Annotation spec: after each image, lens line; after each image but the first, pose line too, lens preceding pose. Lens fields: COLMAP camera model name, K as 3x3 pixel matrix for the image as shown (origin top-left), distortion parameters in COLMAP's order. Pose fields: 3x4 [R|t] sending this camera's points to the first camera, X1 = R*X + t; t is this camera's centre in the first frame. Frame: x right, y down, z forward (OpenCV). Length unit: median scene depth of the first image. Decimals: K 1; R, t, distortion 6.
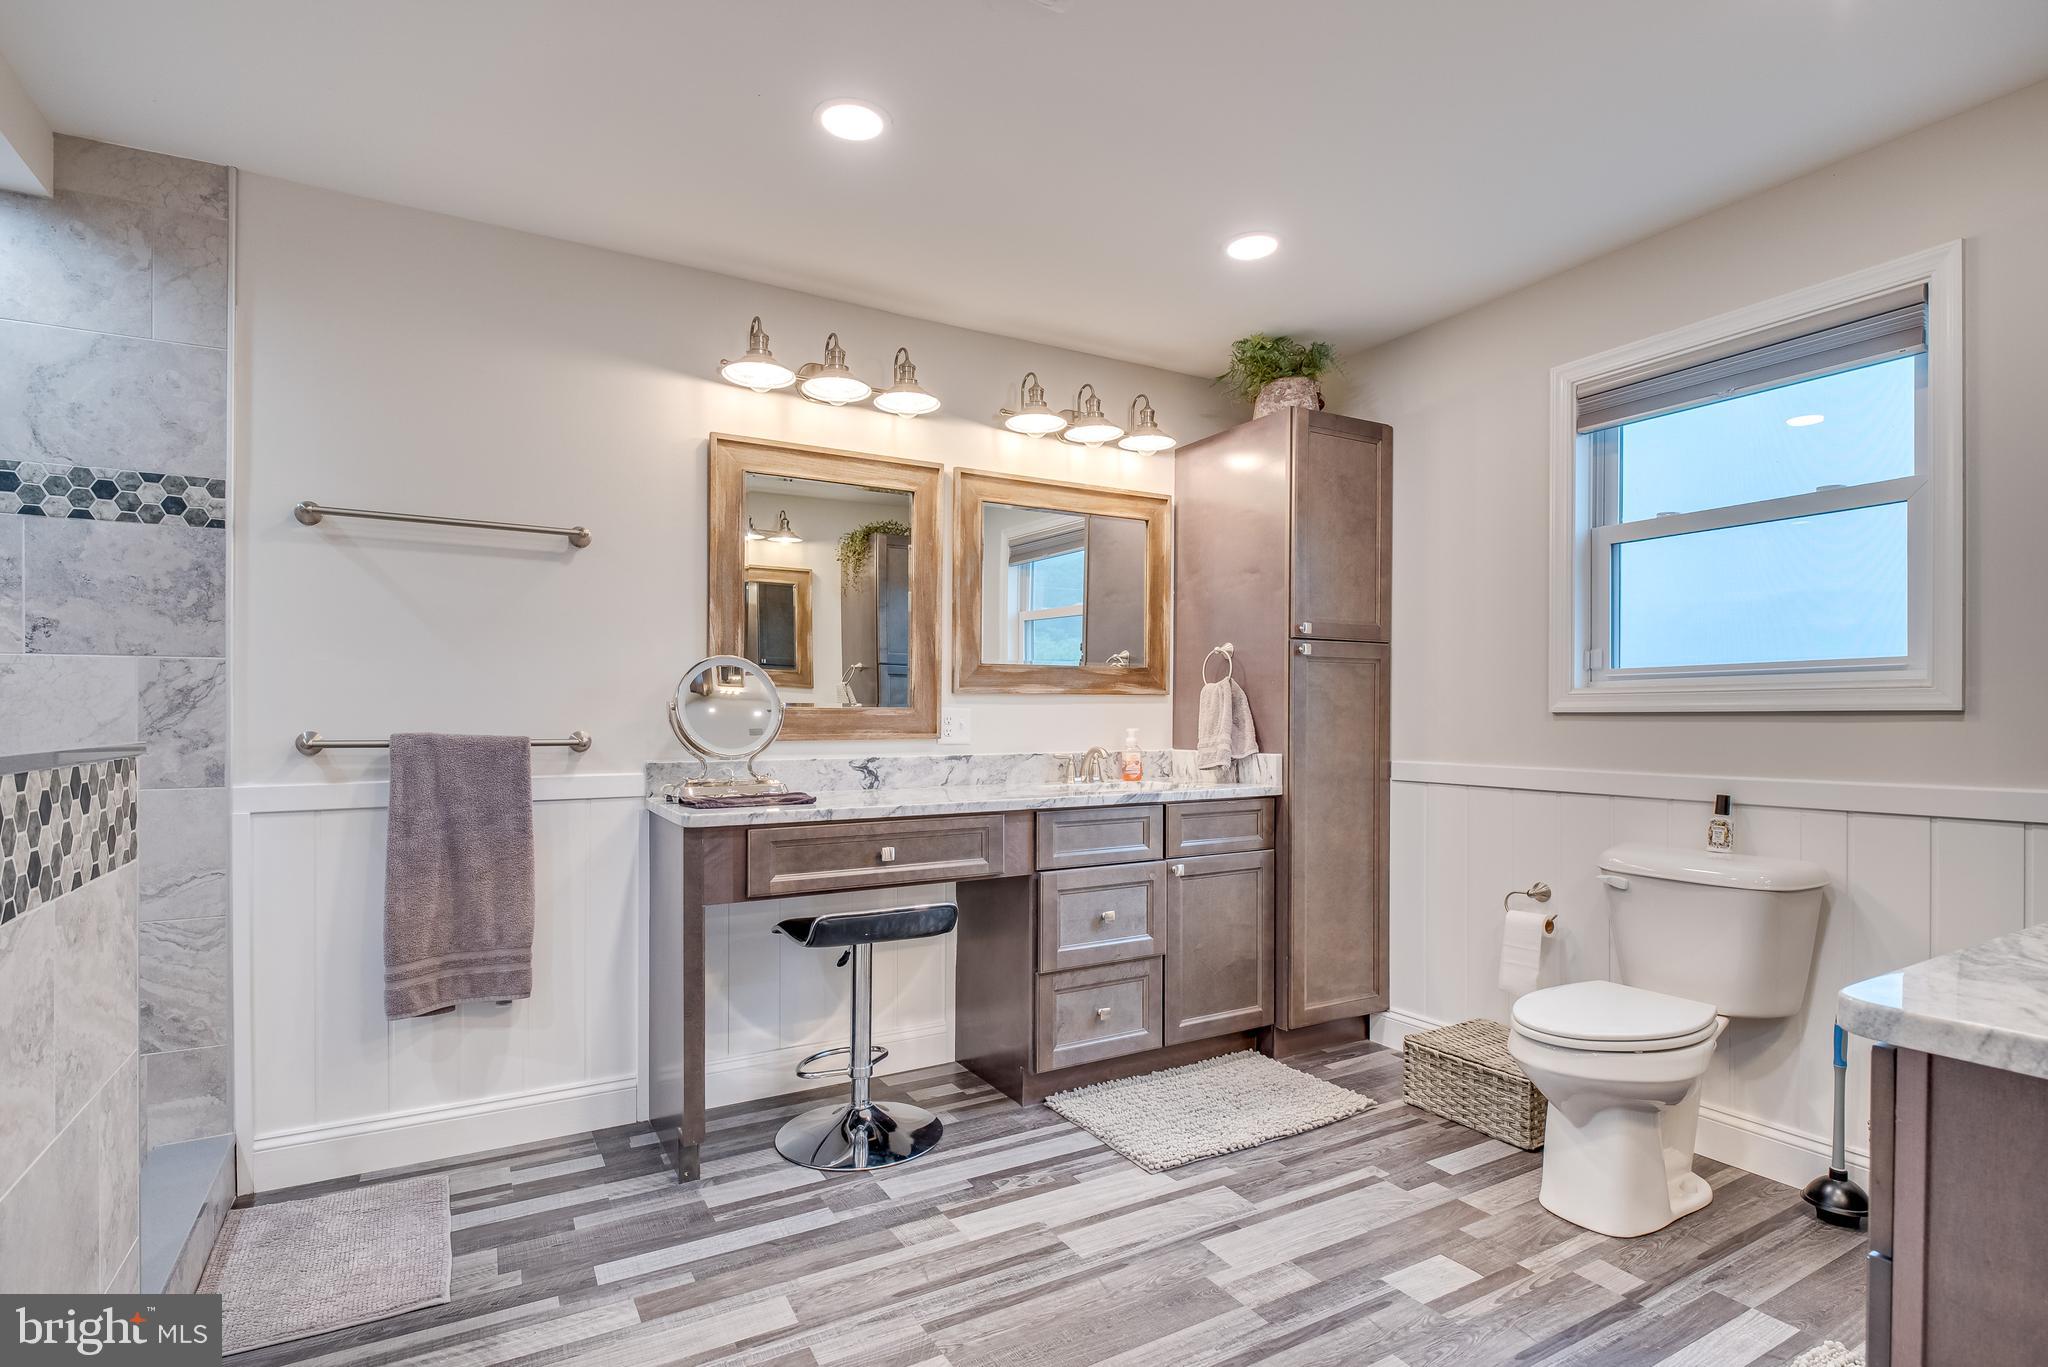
lens RADIAL K [[994.7, 0, 1021.1], [0, 994.7, 701.5], [0, 0, 1]] dist [0.002085, -0.006184]
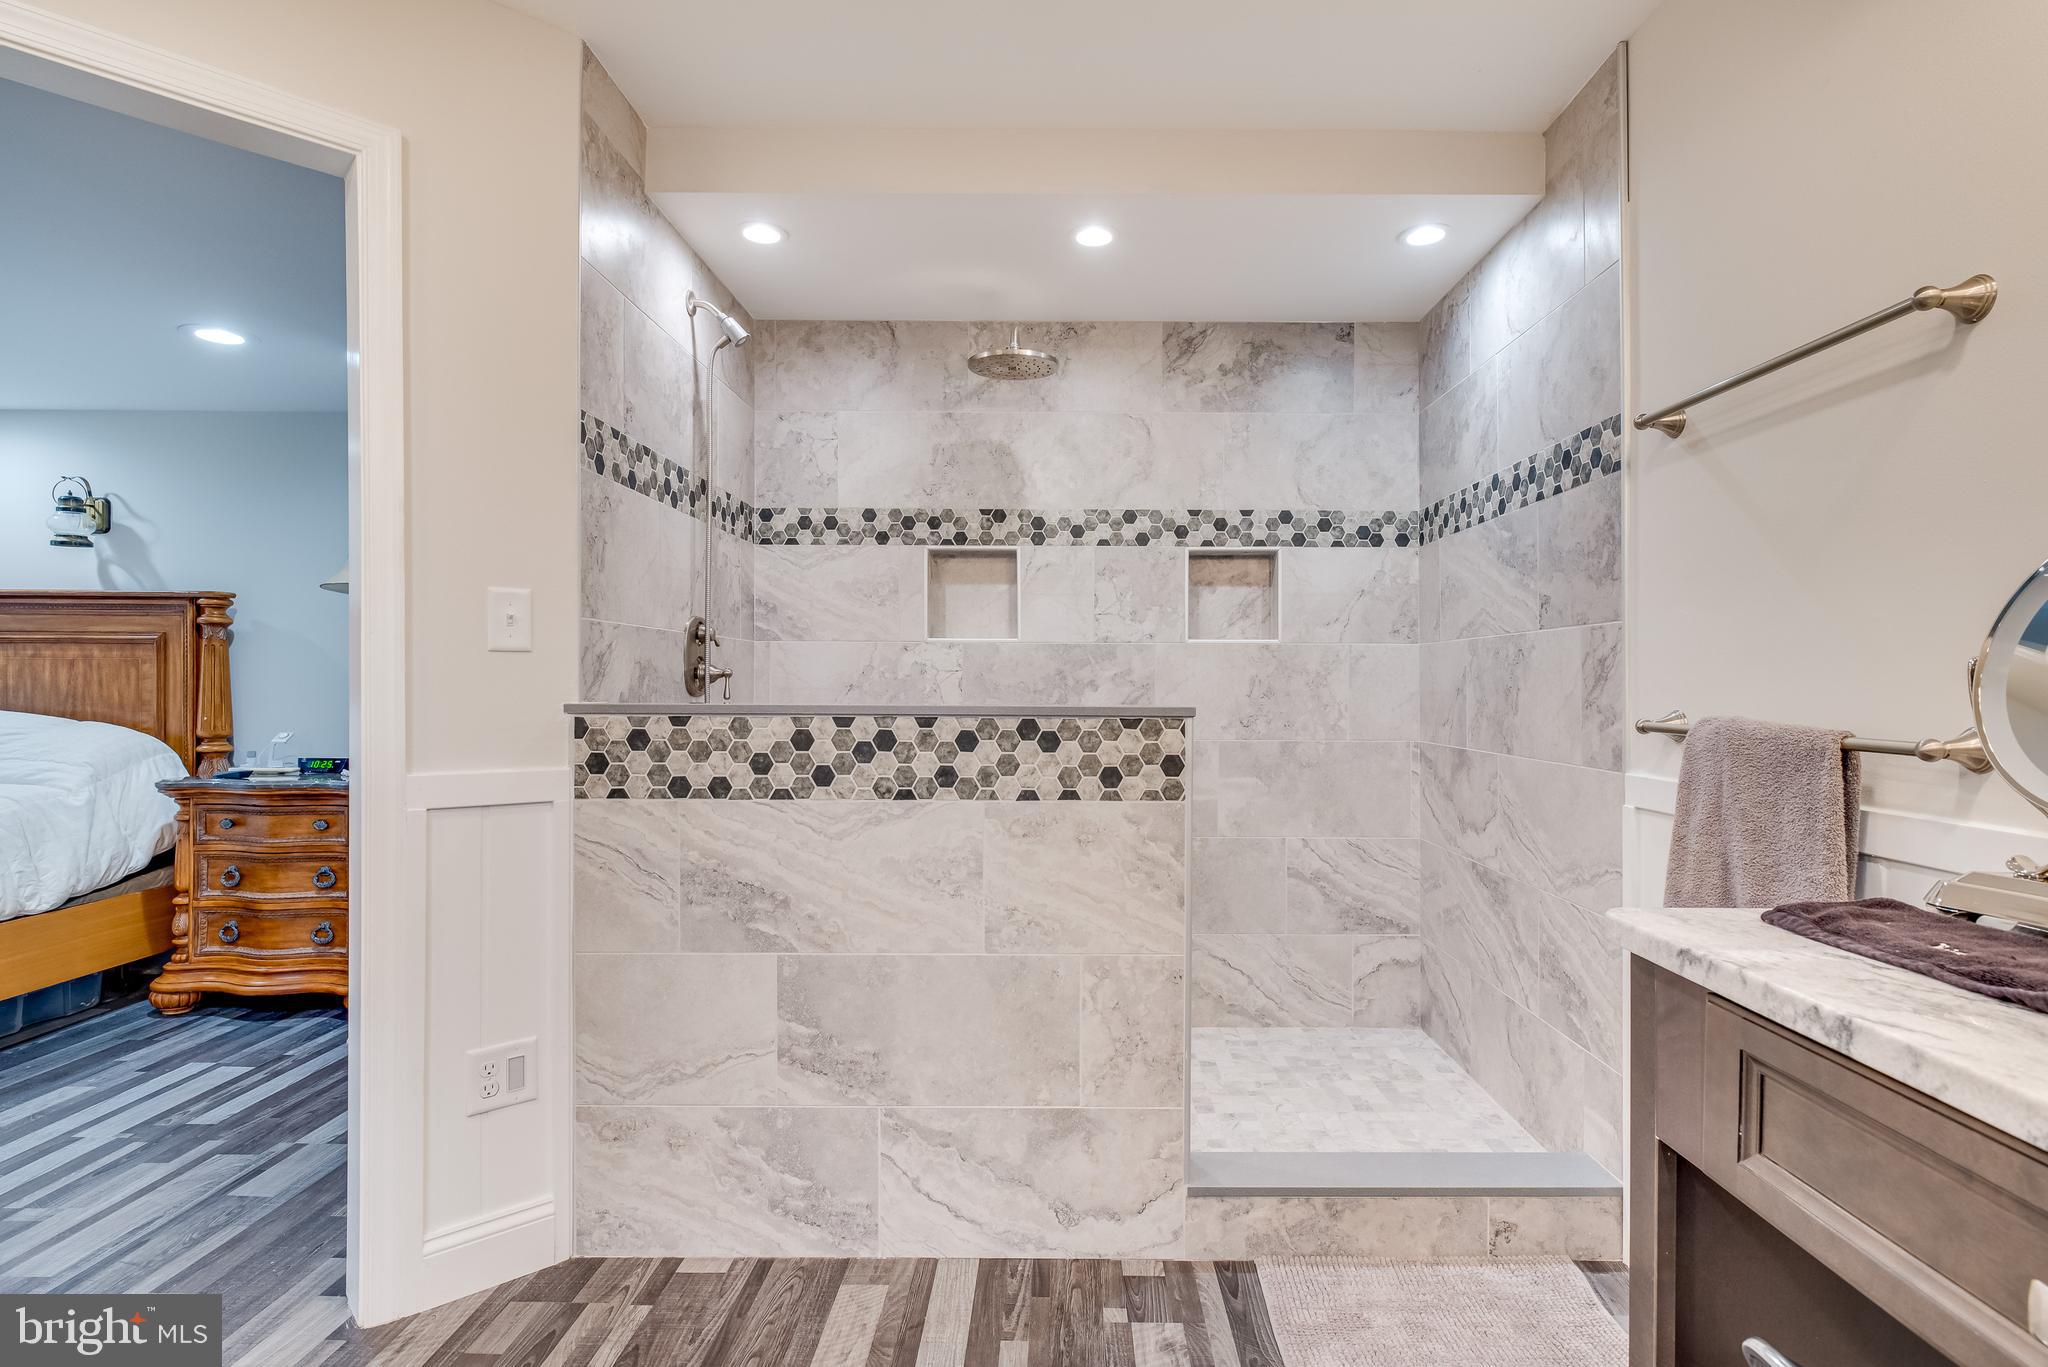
lens RADIAL K [[994.7, 0, 1028.0], [0, 994.7, 677.3], [0, 0, 1]] dist [0.002085, -0.006184]
pose [[-0.517729, -0.007427, -0.855513, 0.193430], [0.006313, 0.999902, -0.012500, 0.011824], [0.855522, -0.011872, -0.517631, 1.013230]]
